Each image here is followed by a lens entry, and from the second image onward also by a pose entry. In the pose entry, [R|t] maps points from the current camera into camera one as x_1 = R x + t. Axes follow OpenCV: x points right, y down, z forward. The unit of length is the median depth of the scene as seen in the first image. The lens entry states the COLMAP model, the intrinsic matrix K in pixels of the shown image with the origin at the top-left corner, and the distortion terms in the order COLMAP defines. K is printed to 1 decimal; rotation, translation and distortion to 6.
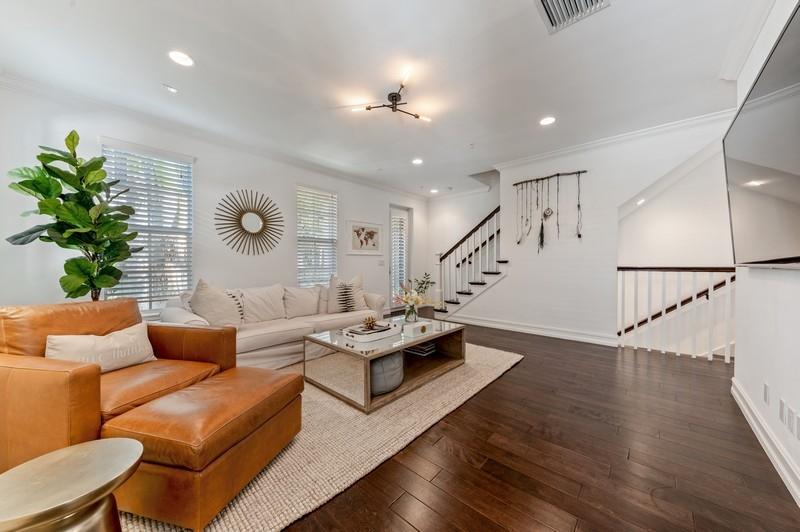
lens RADIAL K [[290.9, 0, 396.9], [0, 290.9, 266.6], [0, 0, 1]] dist [0.002580, 0.000073]
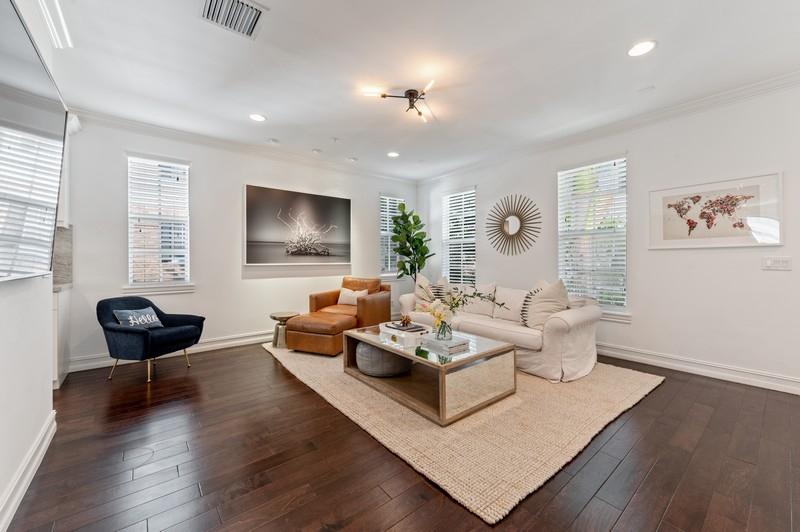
lens RADIAL K [[310.0, 0, 397.6], [0, 310.0, 259.9], [0, 0, 1]] dist [0.001150, 0.000012]
pose [[-0.167504, 0.004326, -0.985862, 0.665331], [-0.006626, 0.999963, 0.005514, -0.024879], [0.985849, 0.007456, -0.167470, 0.741647]]
